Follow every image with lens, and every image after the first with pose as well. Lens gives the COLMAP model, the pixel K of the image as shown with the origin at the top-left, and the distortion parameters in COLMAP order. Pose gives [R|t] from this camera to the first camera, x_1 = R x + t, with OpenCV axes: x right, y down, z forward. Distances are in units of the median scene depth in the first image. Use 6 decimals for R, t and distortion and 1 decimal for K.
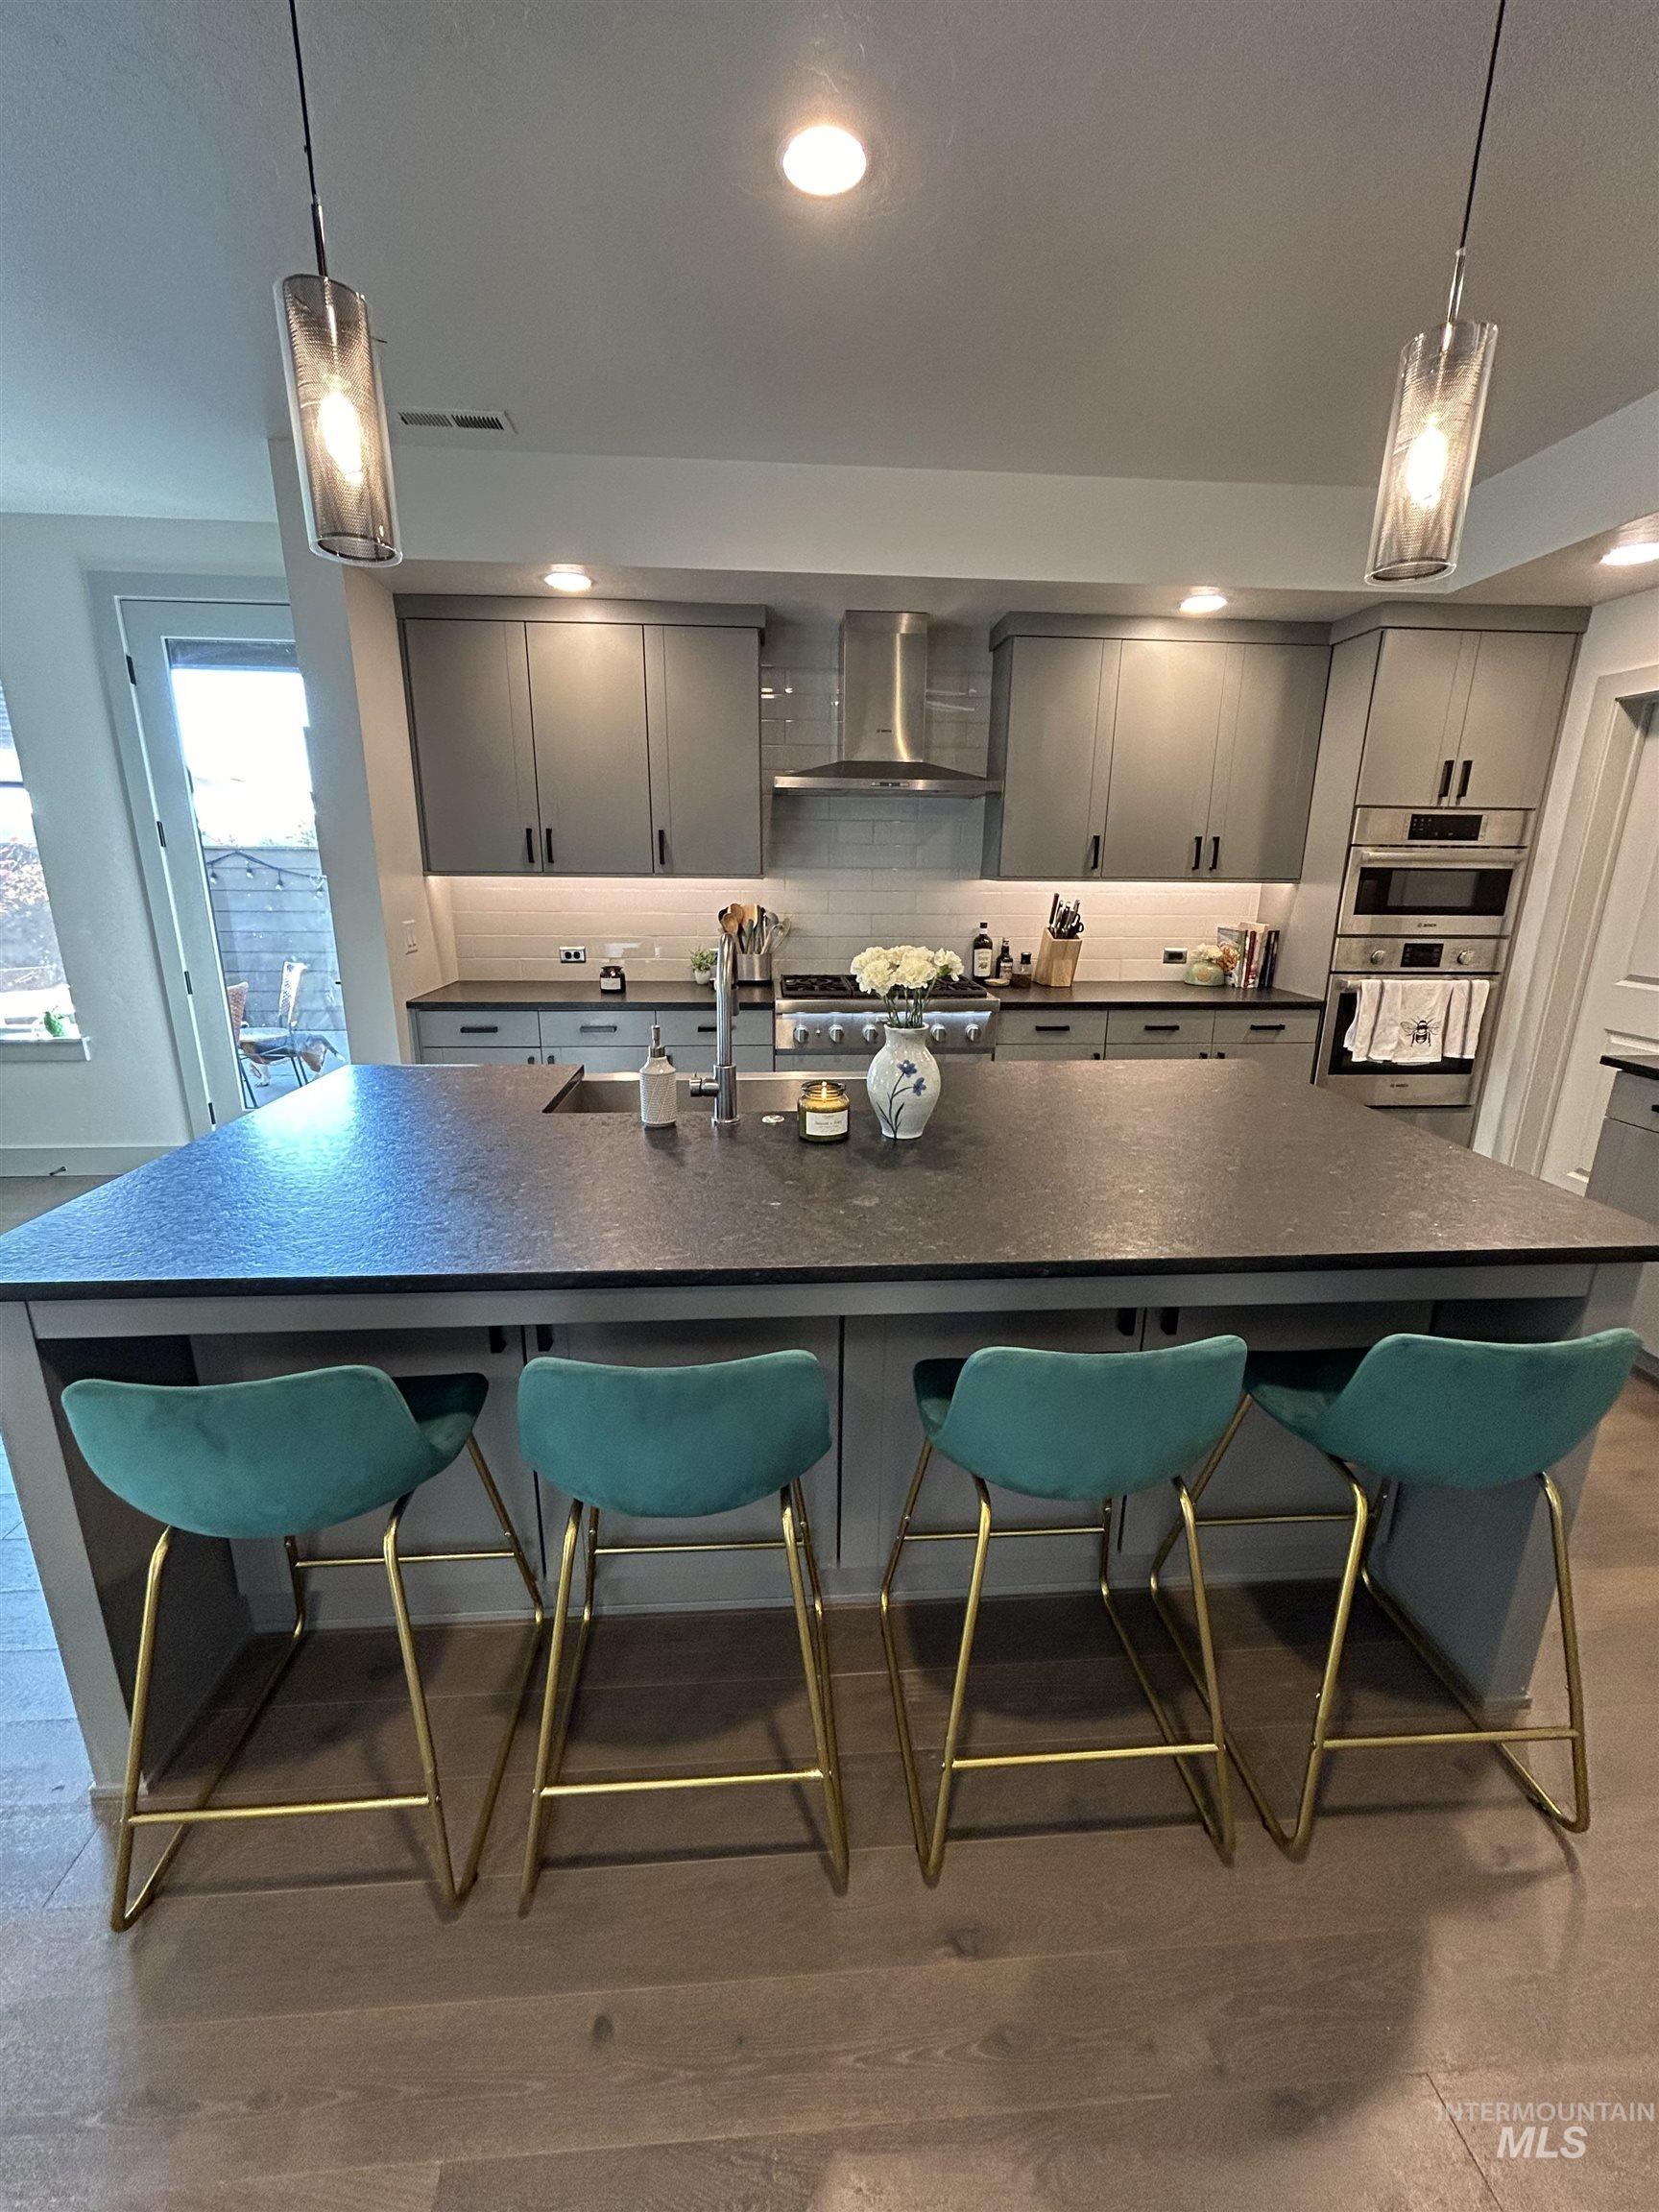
lens RADIAL K [[900.2, 0, 825.4], [0, 900.2, 1104.2], [0, 0, 1]] dist [-0.004515, 0.001881]
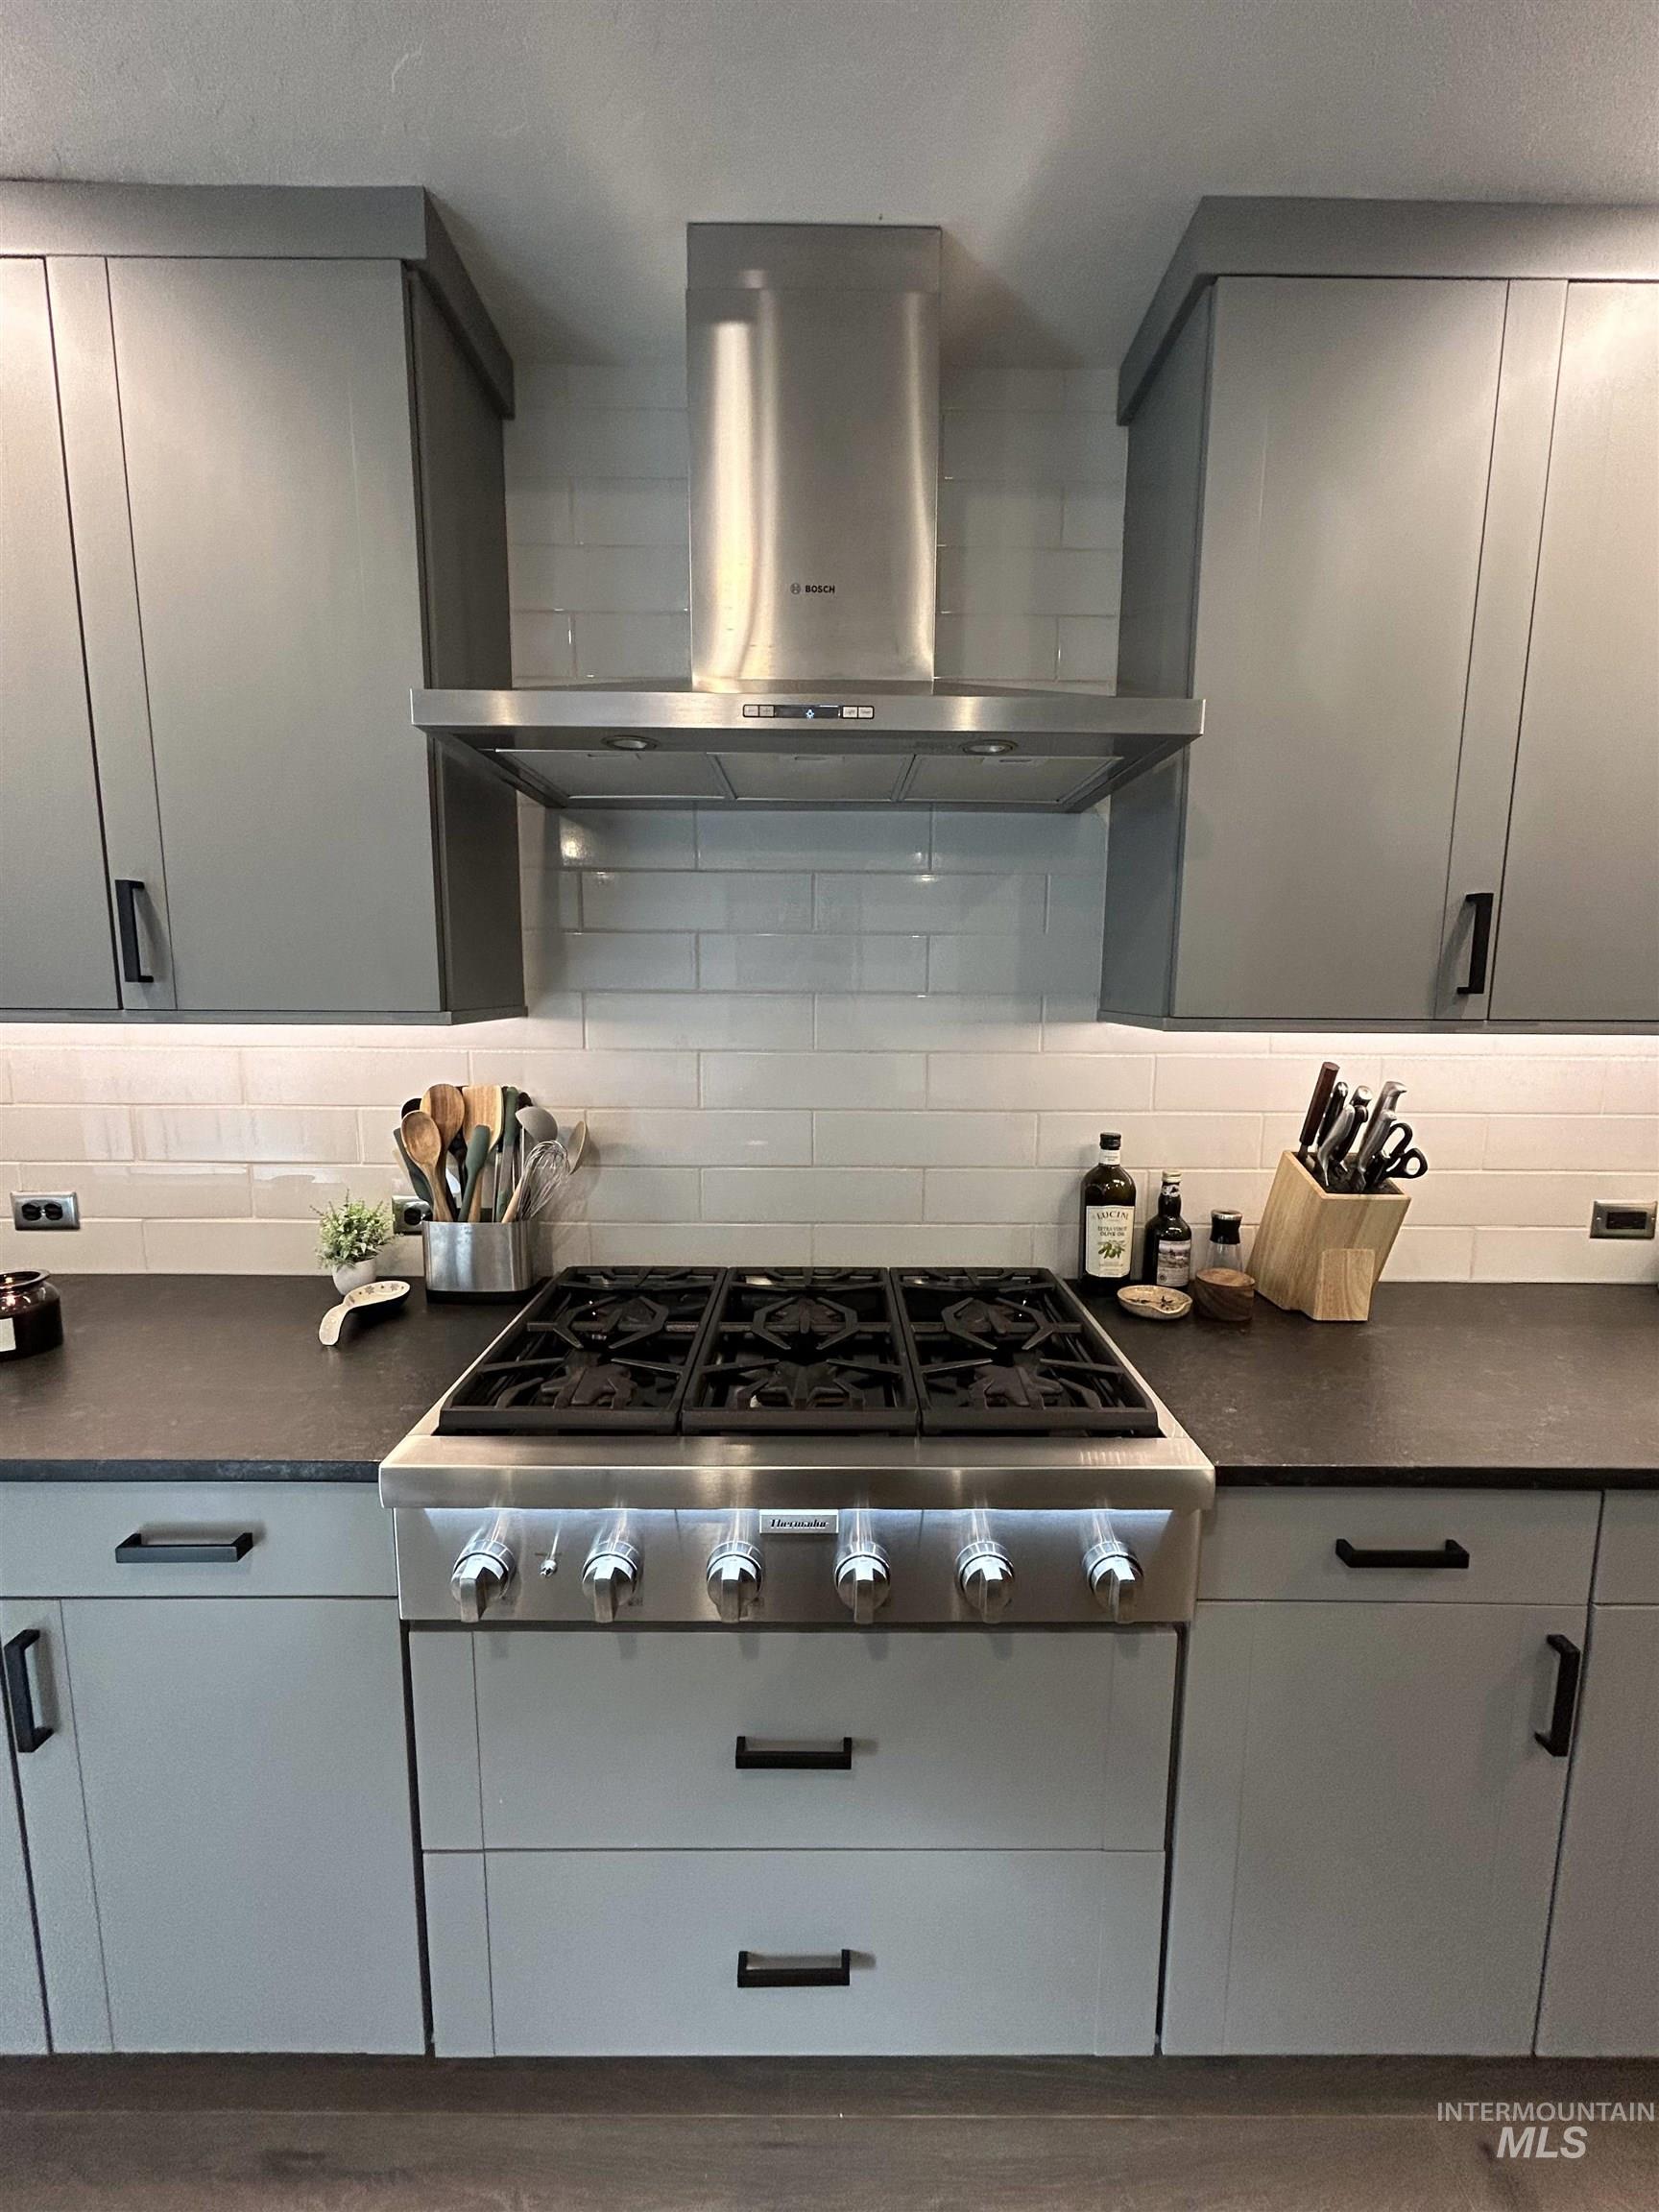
lens RADIAL K [[900.2, 0, 829.5], [0, 900.2, 1109.3], [0, 0, 1]] dist [-0.004515, 0.001881]
pose [[0.997906, 0.007482, -0.064241, 0.090580], [-0.015526, 0.991953, -0.125649, -0.177612], [0.062784, 0.126384, 0.989993, 0.674138]]
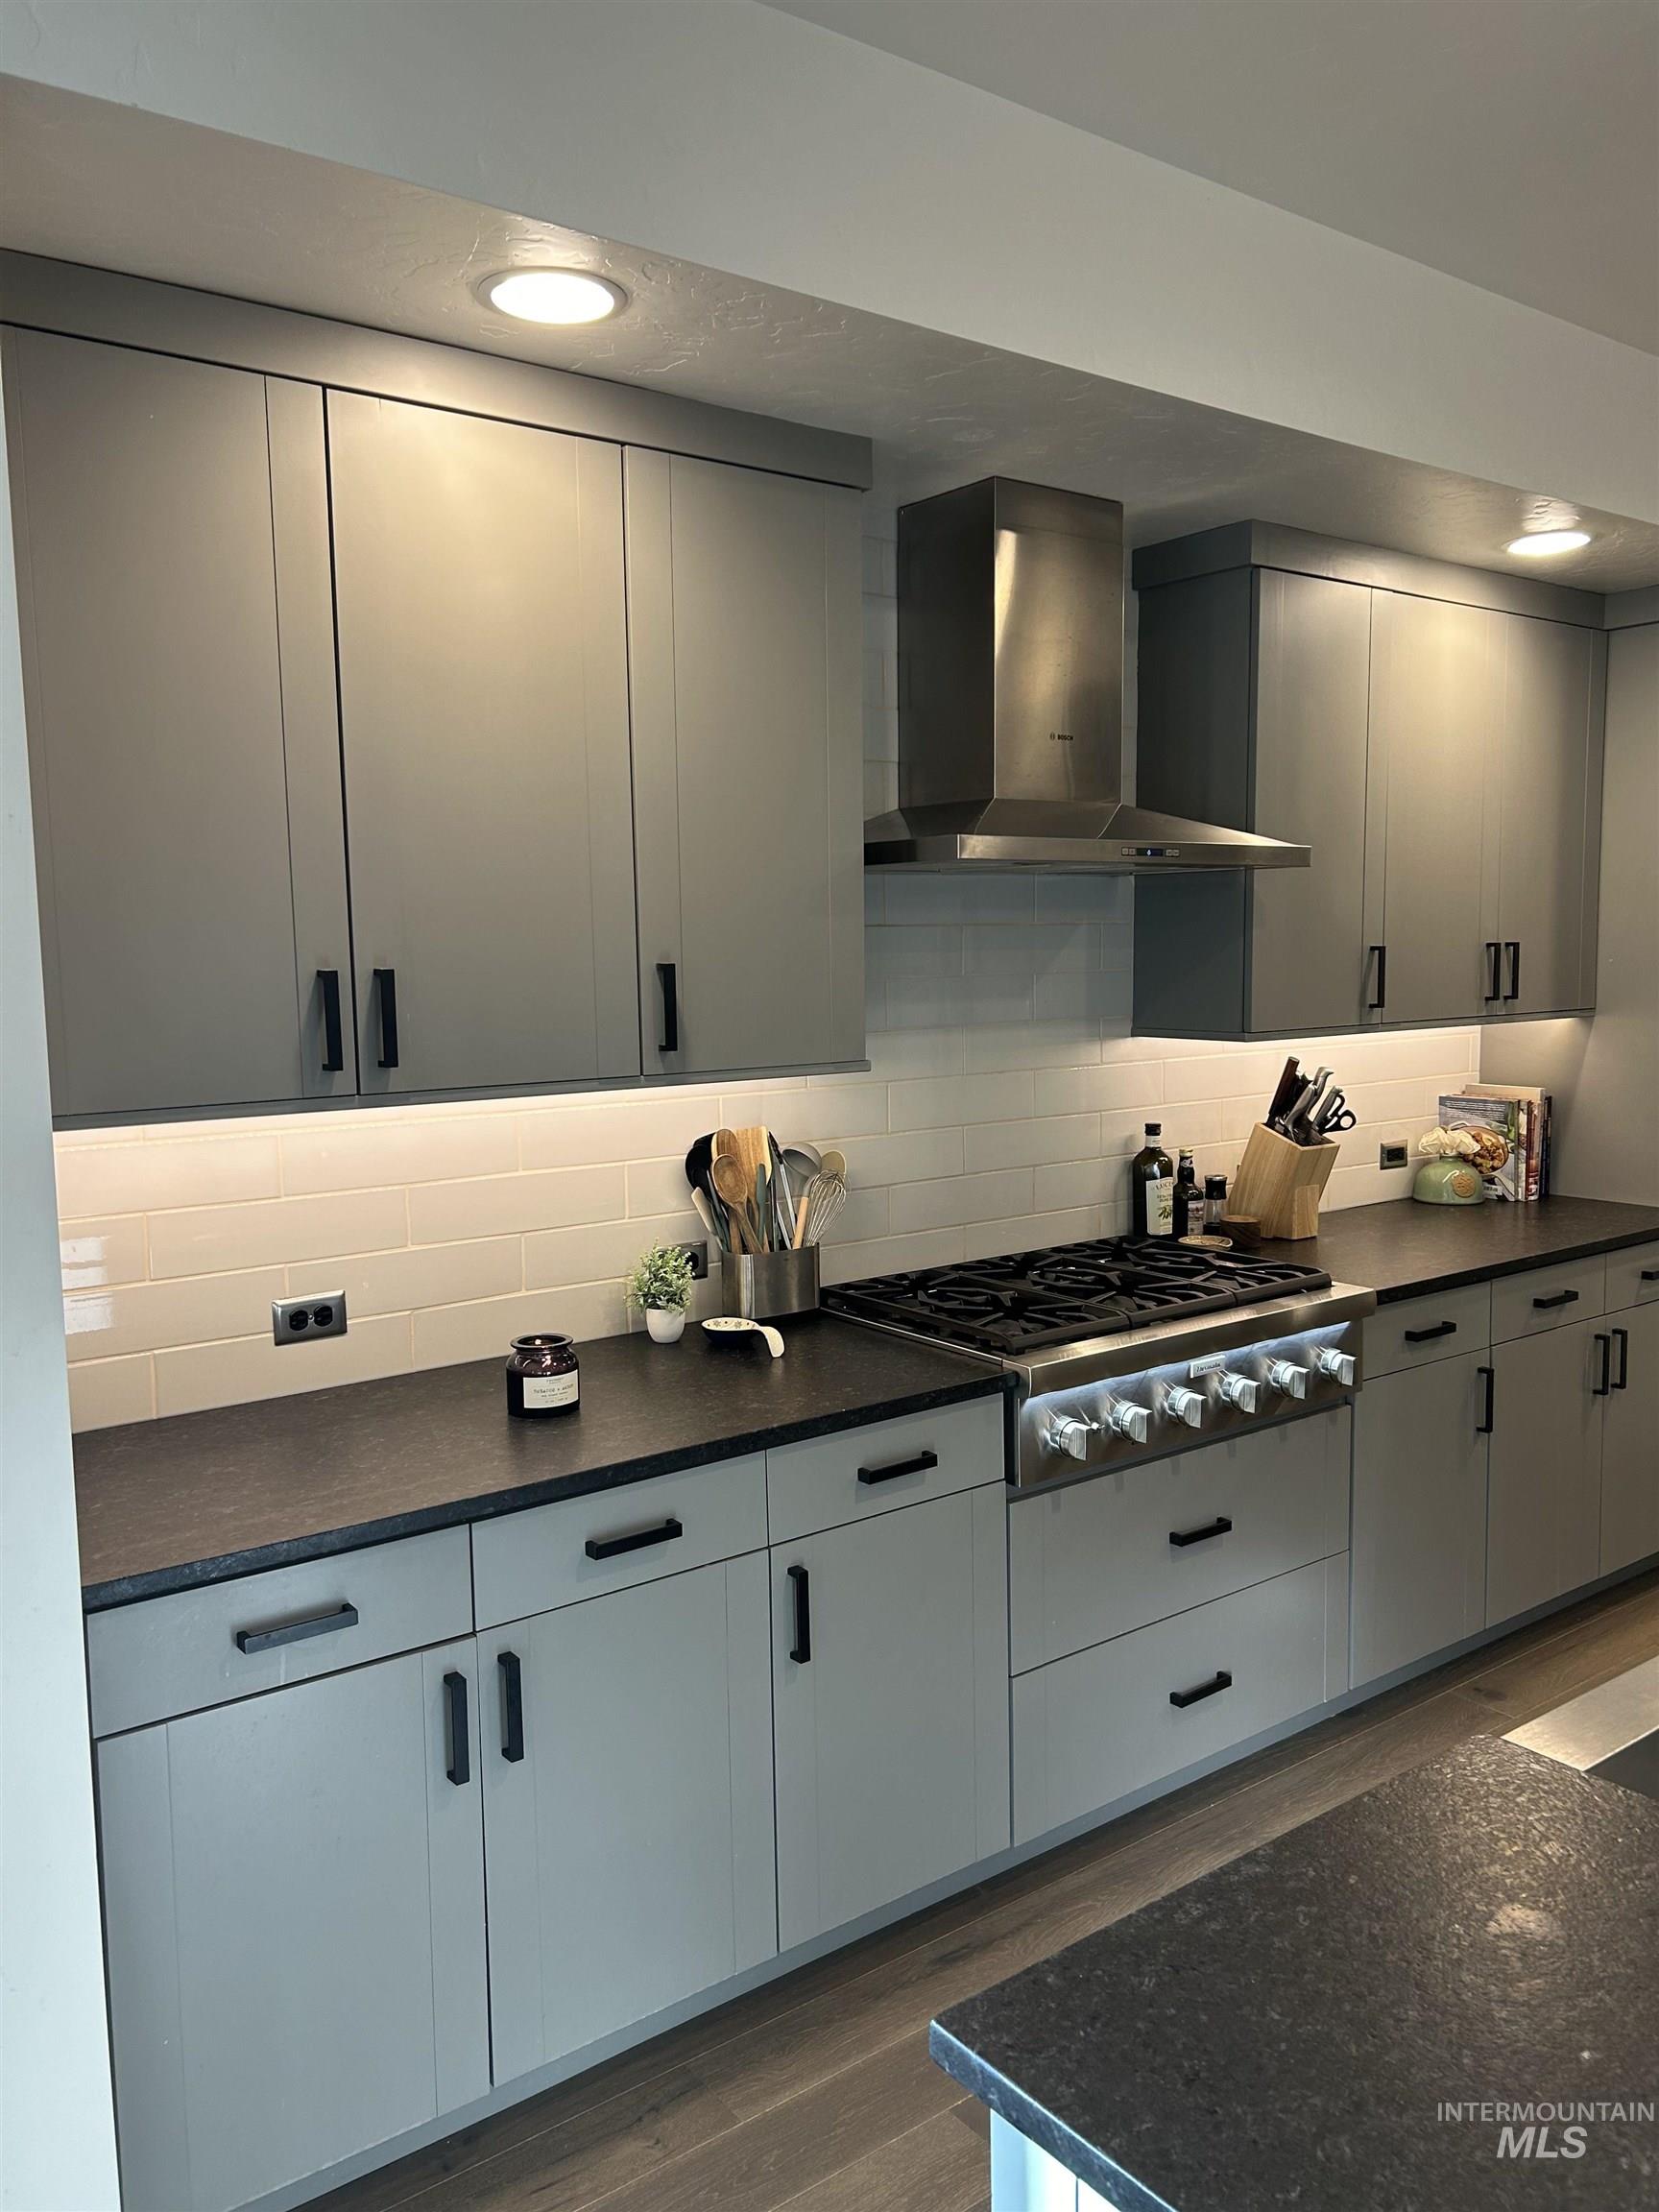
lens RADIAL K [[1673.1, 0, 830.9], [0, 1673.1, 1113.6], [0, 0, 1]] dist [0.031238, -0.013517]
pose [[0.837959, -0.078624, 0.540040, -0.486765], [0.165622, 0.979534, -0.114380, -0.145284], [-0.519995, 0.185288, 0.833831, 0.374074]]
